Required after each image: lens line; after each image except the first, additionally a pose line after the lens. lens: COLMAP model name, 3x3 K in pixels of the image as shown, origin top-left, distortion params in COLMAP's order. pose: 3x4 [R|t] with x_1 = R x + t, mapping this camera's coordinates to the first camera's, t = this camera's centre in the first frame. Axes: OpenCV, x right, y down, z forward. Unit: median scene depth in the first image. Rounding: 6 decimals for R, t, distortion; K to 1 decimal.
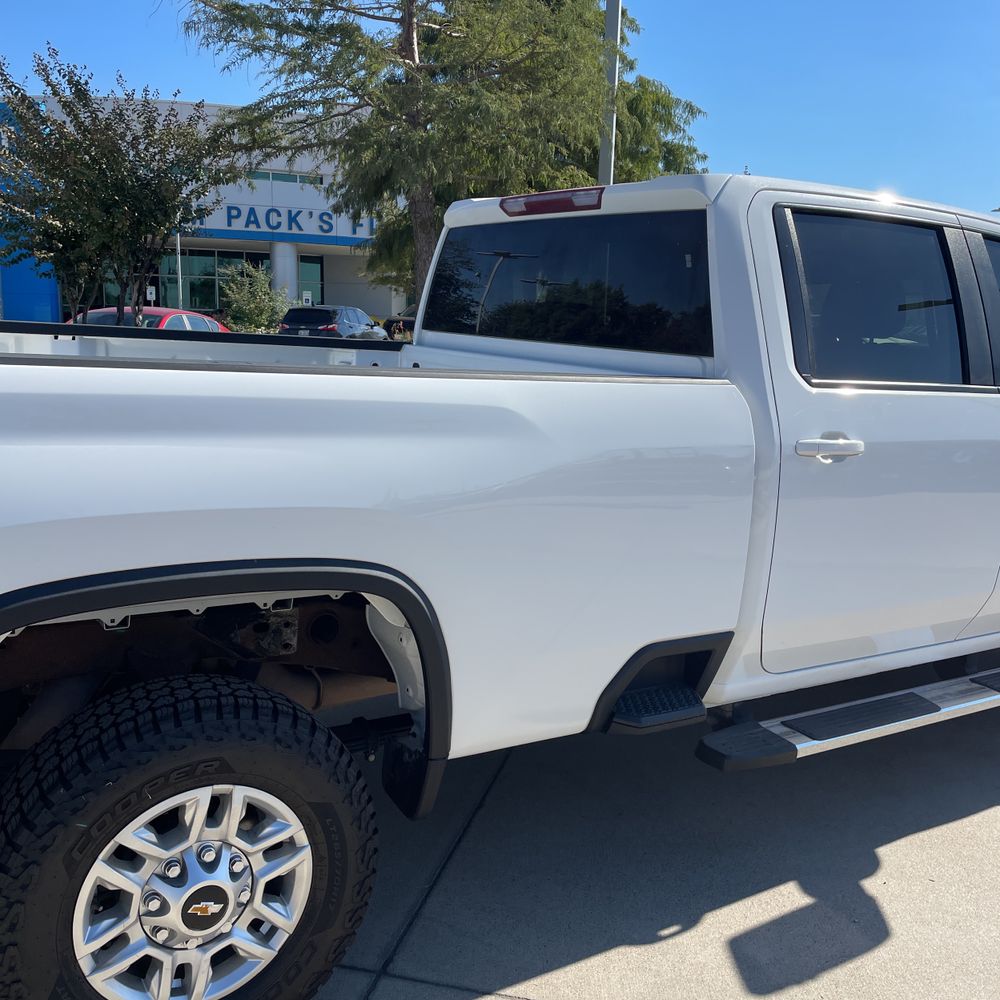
lens RADIAL K [[1012.0, 0, 497.7], [0, 1012.0, 505.6], [0, 0, 1]] dist [0.040968, 0.001149]
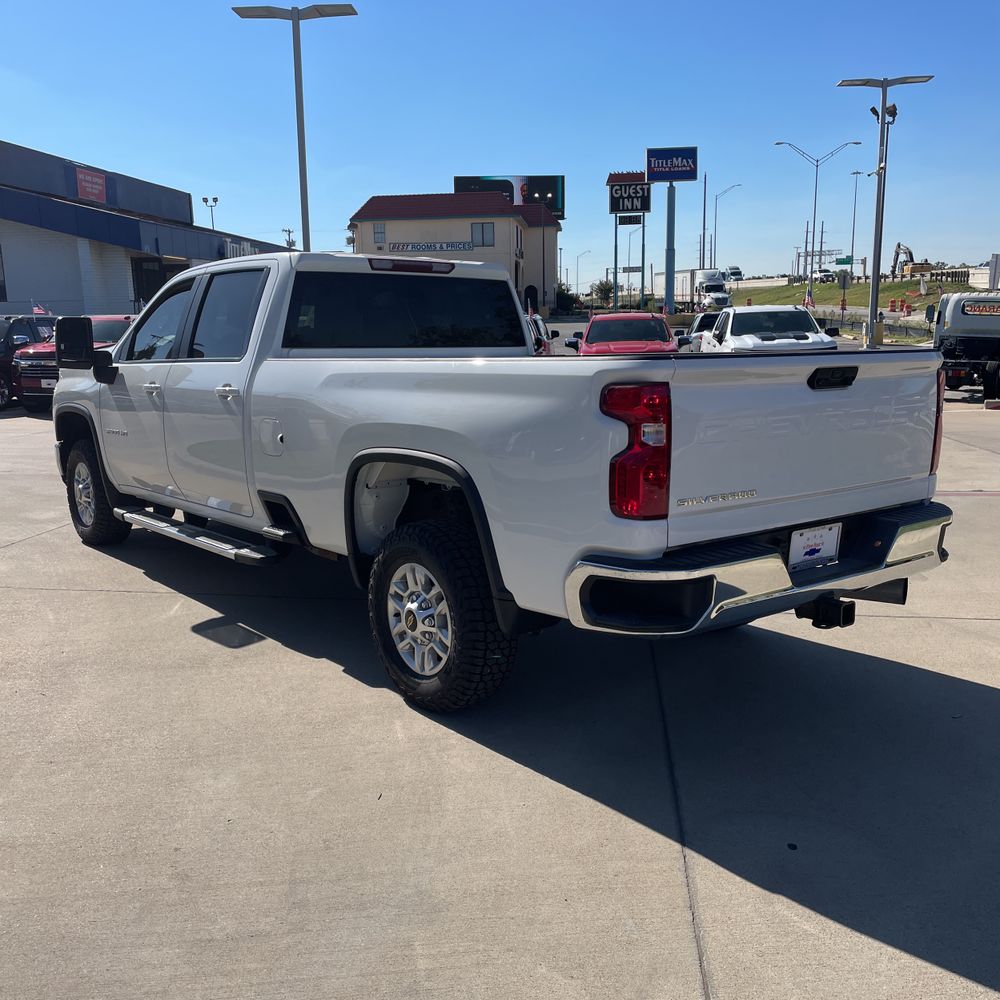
lens RADIAL K [[1002.6, 0, 500.0], [0, 1002.6, 500.0], [0, 0, 1]] dist [0.095072, -0.126479]
pose [[-0.103605, -0.204559, 0.973356, -2.324177], [0.188869, 0.956770, 0.221177, -0.369125], [-0.976522, 0.206751, -0.060491, 1.427226]]
